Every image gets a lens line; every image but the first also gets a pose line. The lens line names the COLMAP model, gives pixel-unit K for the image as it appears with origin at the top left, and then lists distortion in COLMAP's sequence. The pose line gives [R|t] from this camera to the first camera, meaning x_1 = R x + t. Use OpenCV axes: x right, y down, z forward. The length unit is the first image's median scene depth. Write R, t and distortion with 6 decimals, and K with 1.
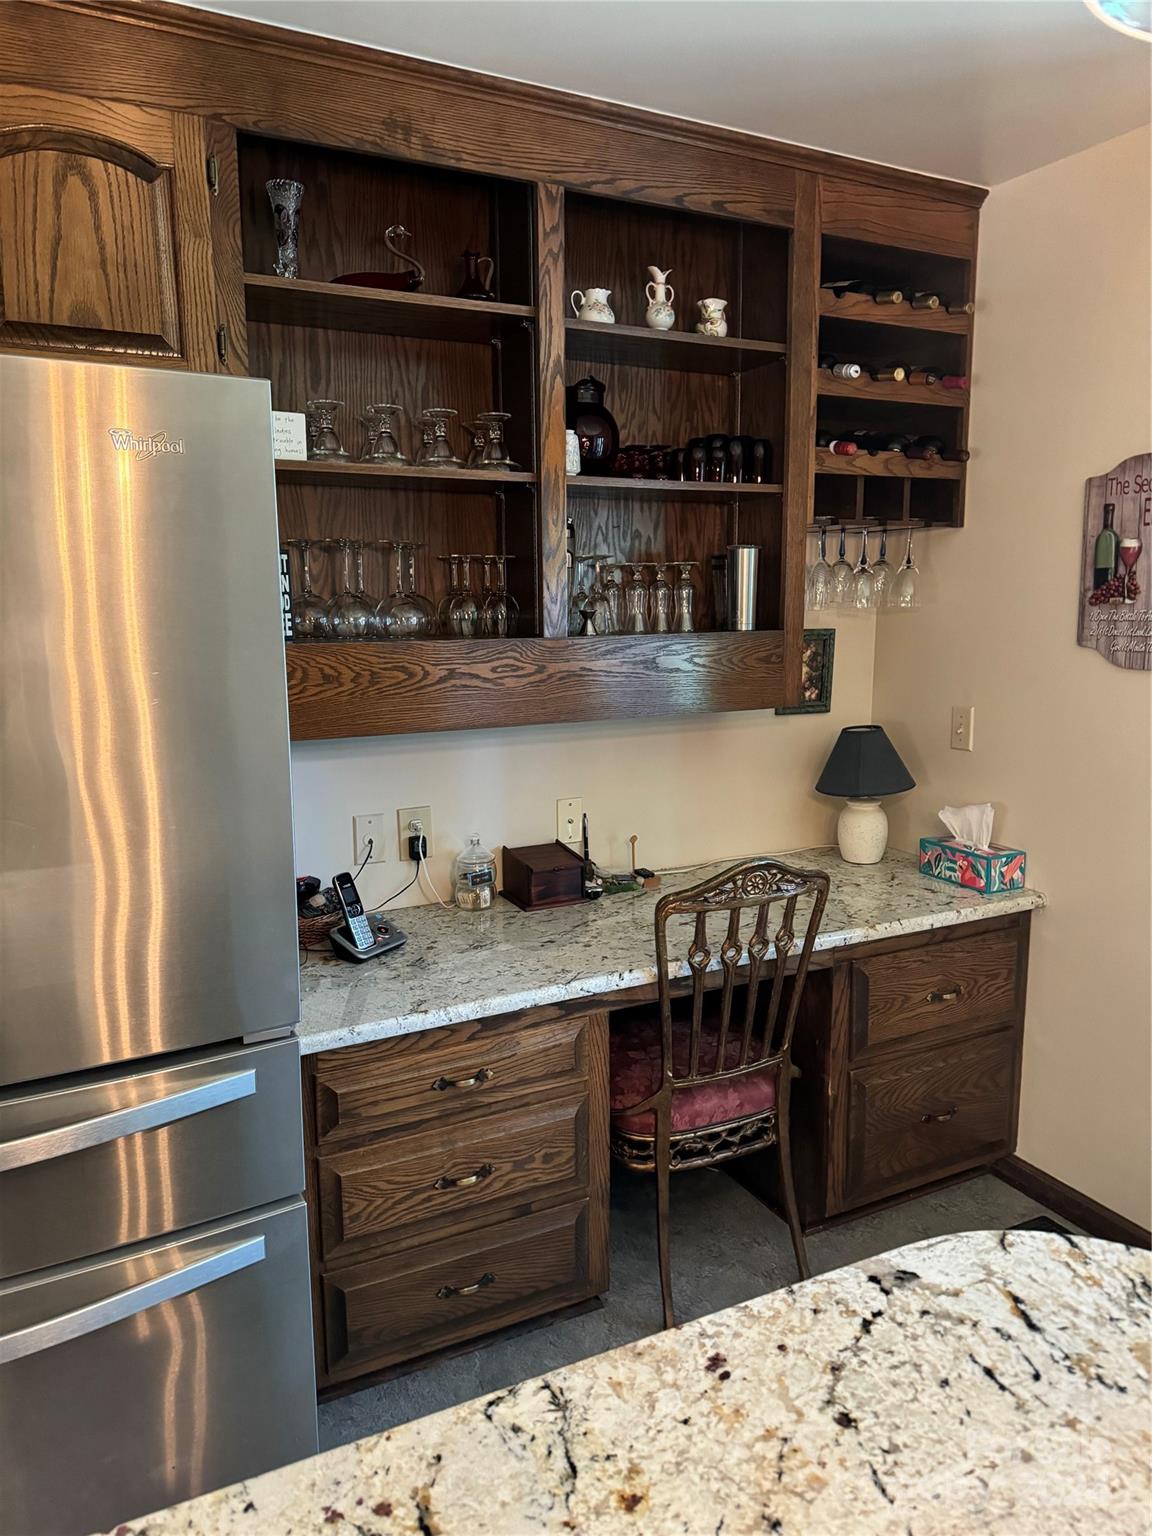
lens RADIAL K [[1084.9, 0, 578.5], [0, 1084.9, 765.1], [0, 0, 1]] dist [0.034169, -0.022645]
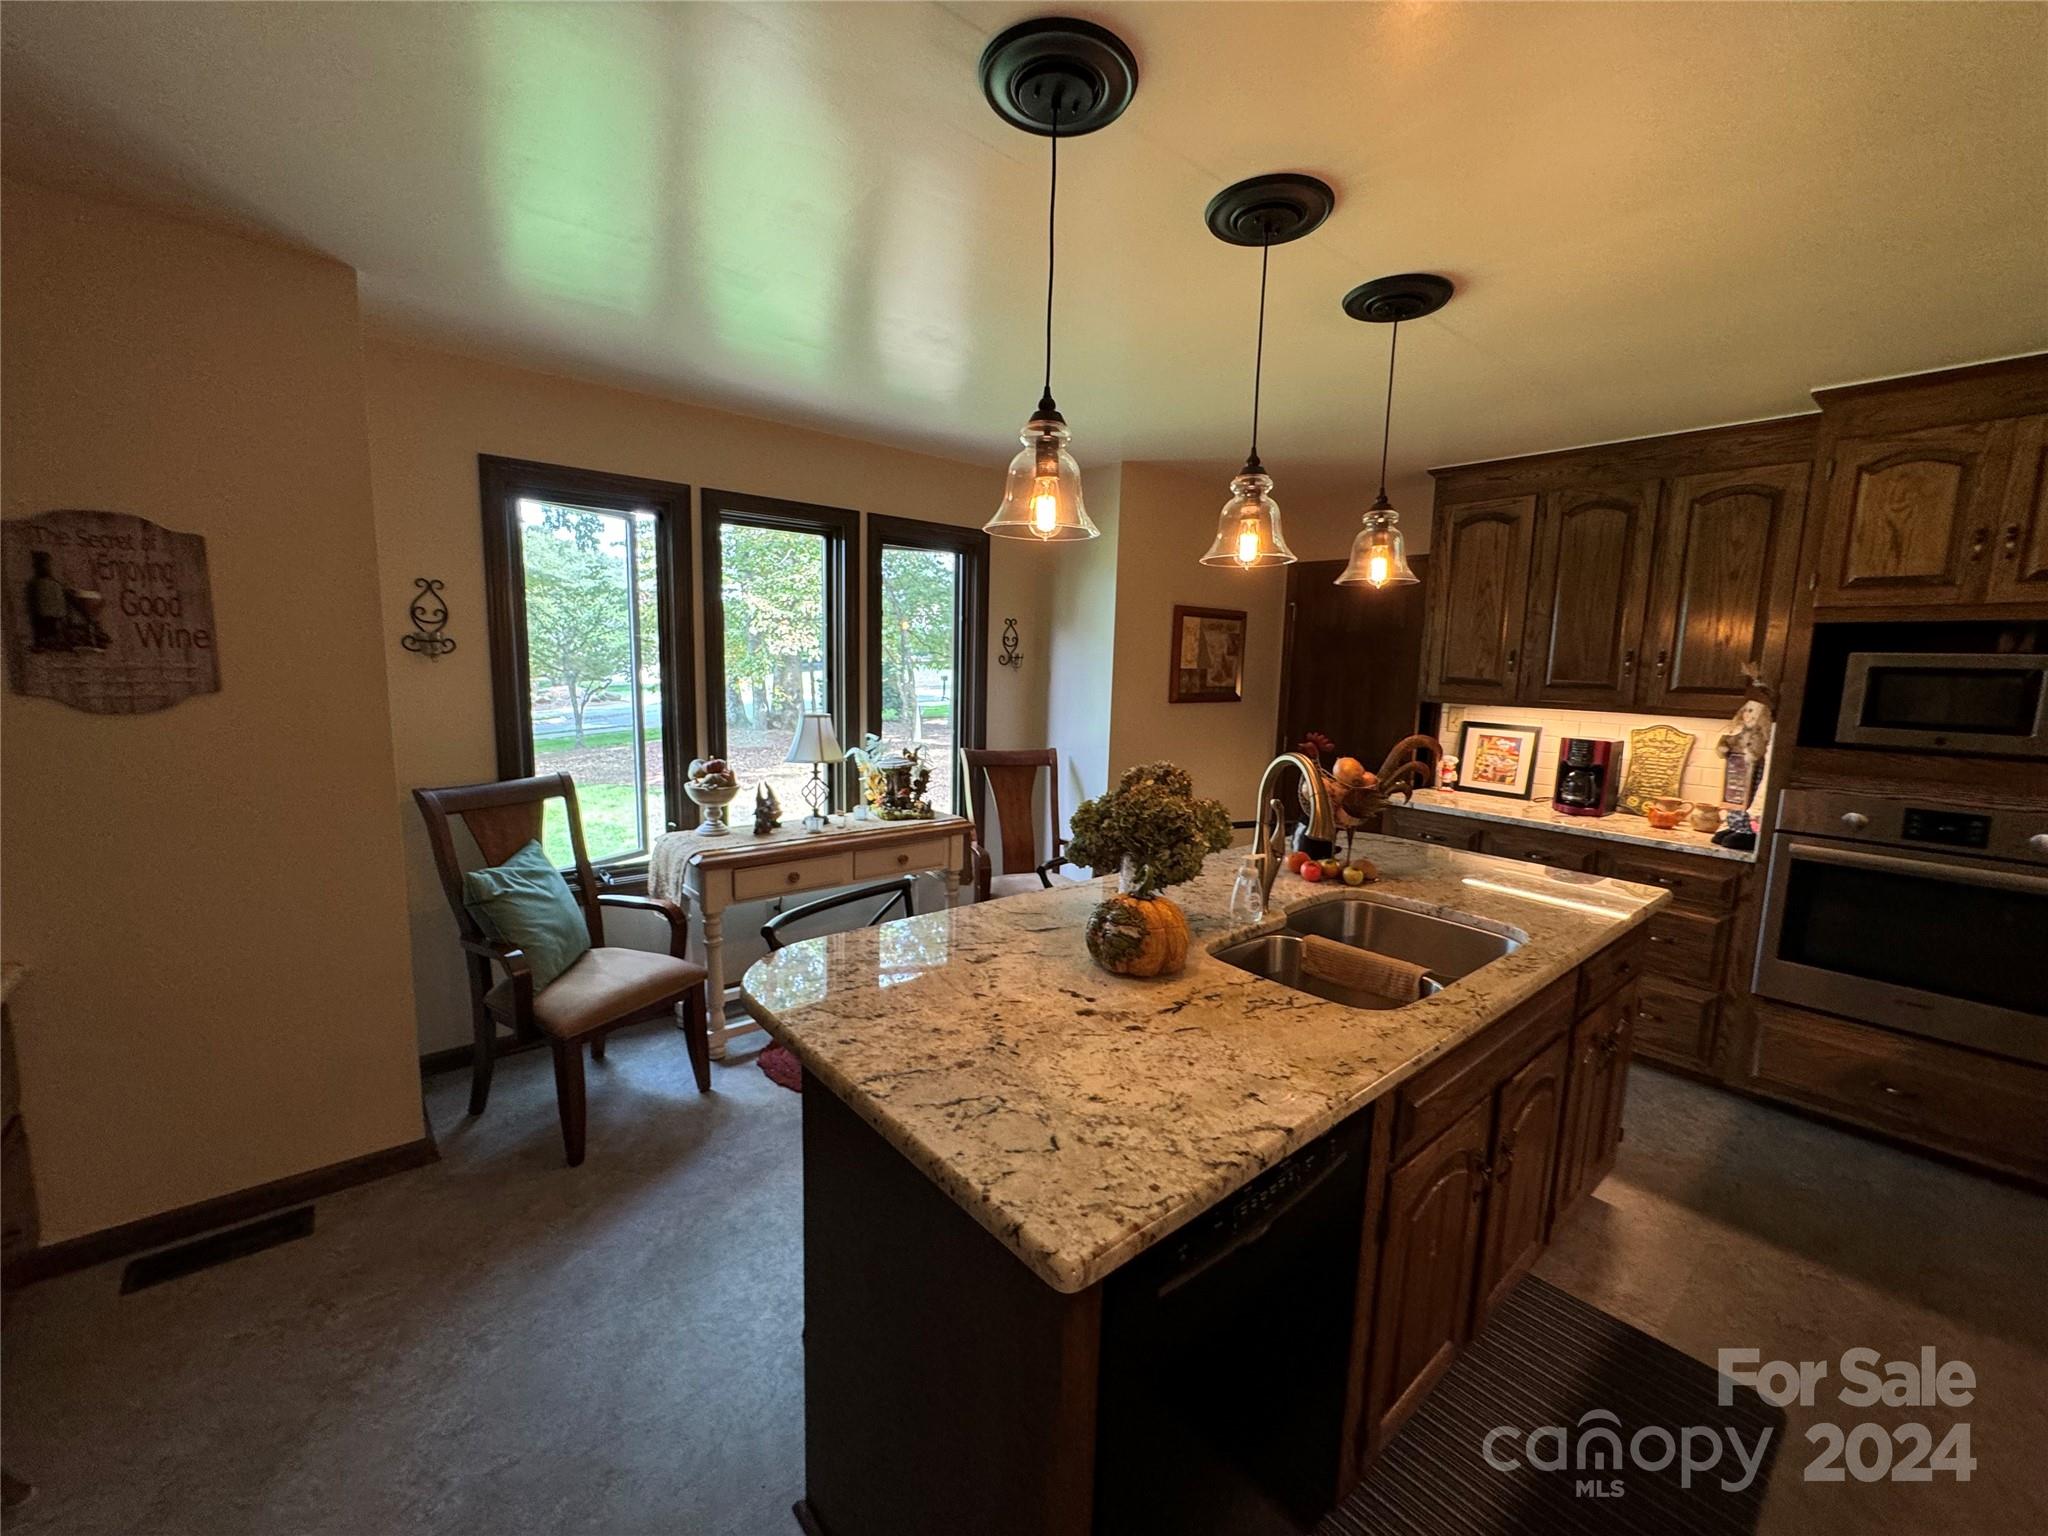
lens RADIAL K [[825.1, 0, 1027.2], [0, 825.1, 766.1], [0, 0, 1]] dist [0.000257, -0.000018]
pose [[-0.220796, -0.136606, 0.965706, -0.474929], [0.132884, 0.976696, 0.168543, -0.056334], [-0.966225, 0.165540, -0.197498, 0.315118]]
